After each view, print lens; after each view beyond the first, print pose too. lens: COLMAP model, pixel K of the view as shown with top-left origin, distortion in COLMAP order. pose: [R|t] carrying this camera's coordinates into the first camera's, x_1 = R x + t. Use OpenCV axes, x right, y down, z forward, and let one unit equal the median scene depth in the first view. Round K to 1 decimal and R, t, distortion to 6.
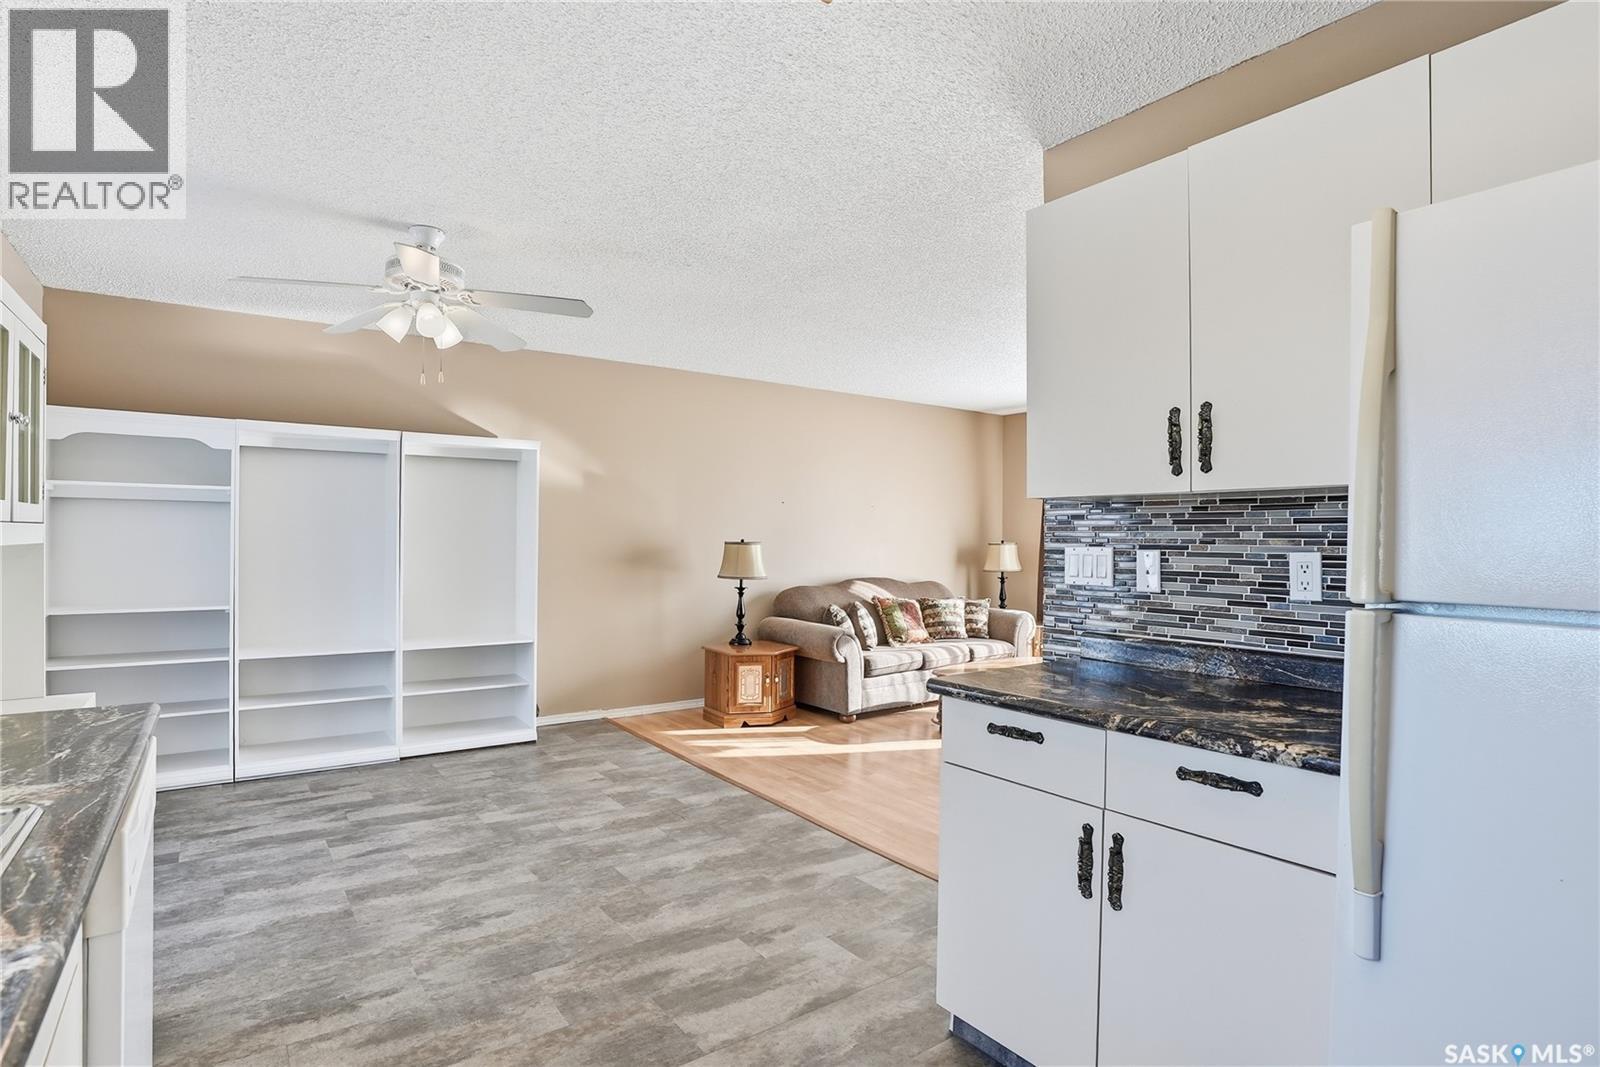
lens RADIAL K [[798.4, 0, 773.8], [0, 798.4, 544.5], [0, 0, 1]] dist [-0.082544, 0.042107]
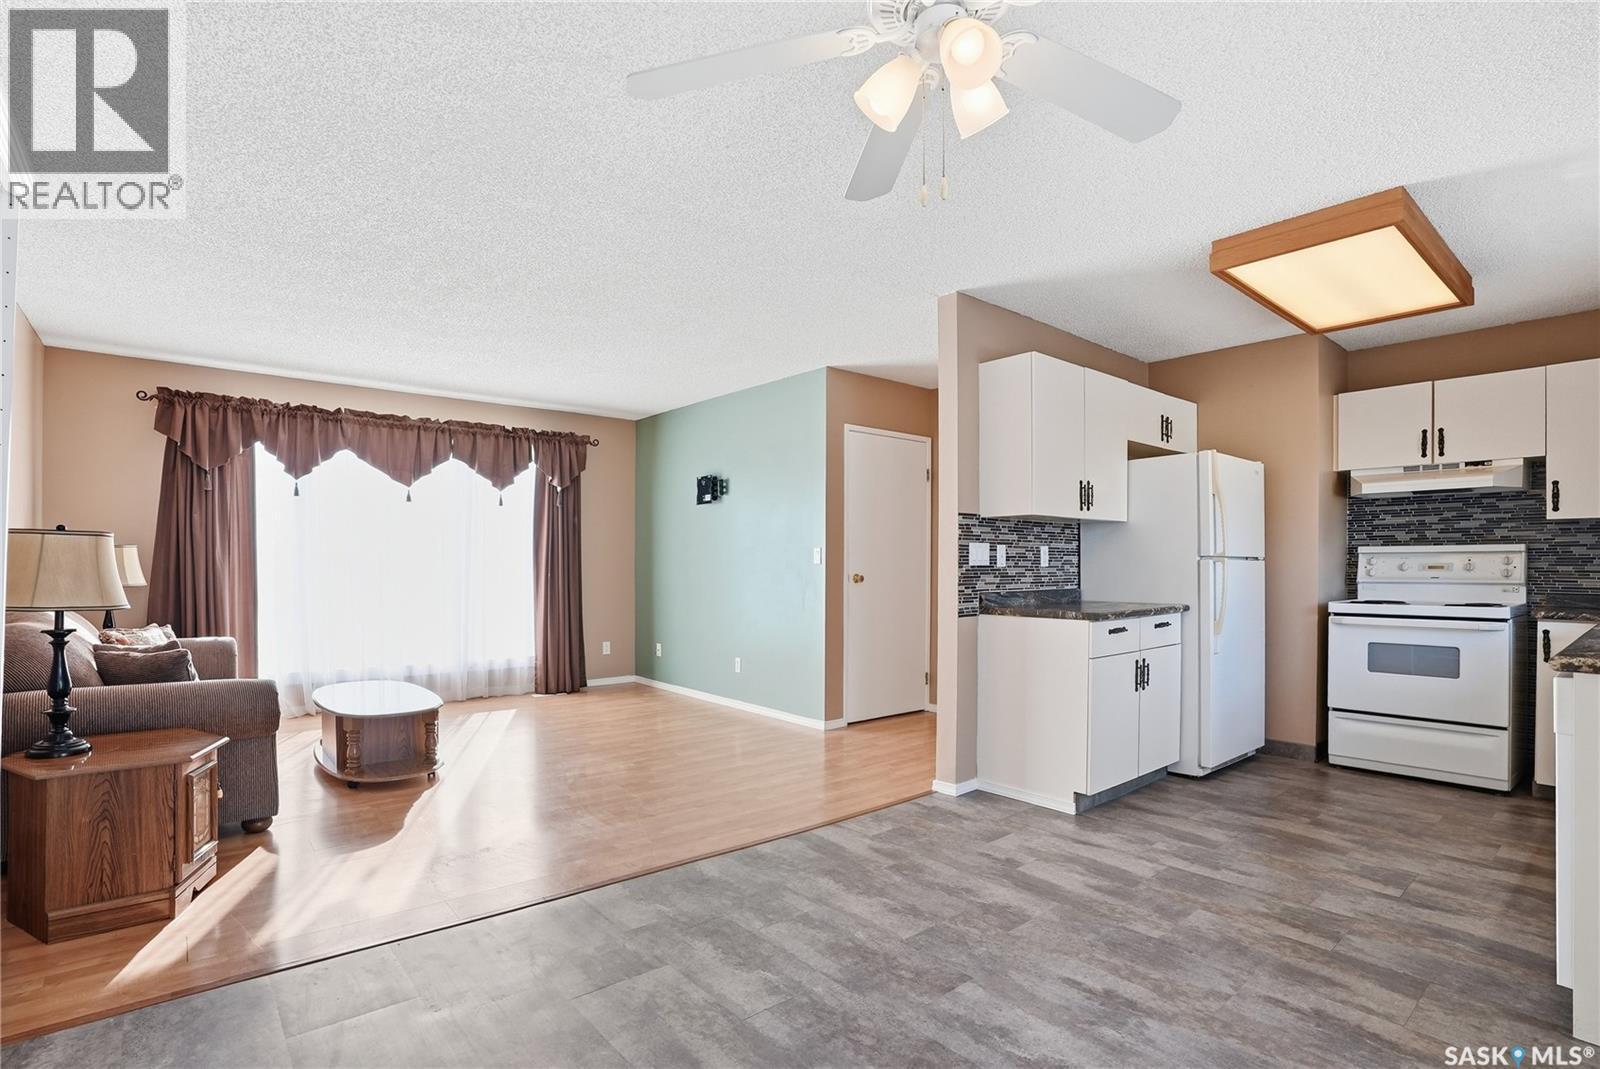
lens RADIAL K [[796.2, 0, 796.6], [0, 796.2, 558.3], [0, 0, 1]] dist [-0.063694, 0.033625]
pose [[-0.094601, -0.001324, 0.995514, -0.904122], [0.002132, 0.999997, 0.001532, 0.023072], [-0.995513, 0.002268, -0.094598, 1.089430]]
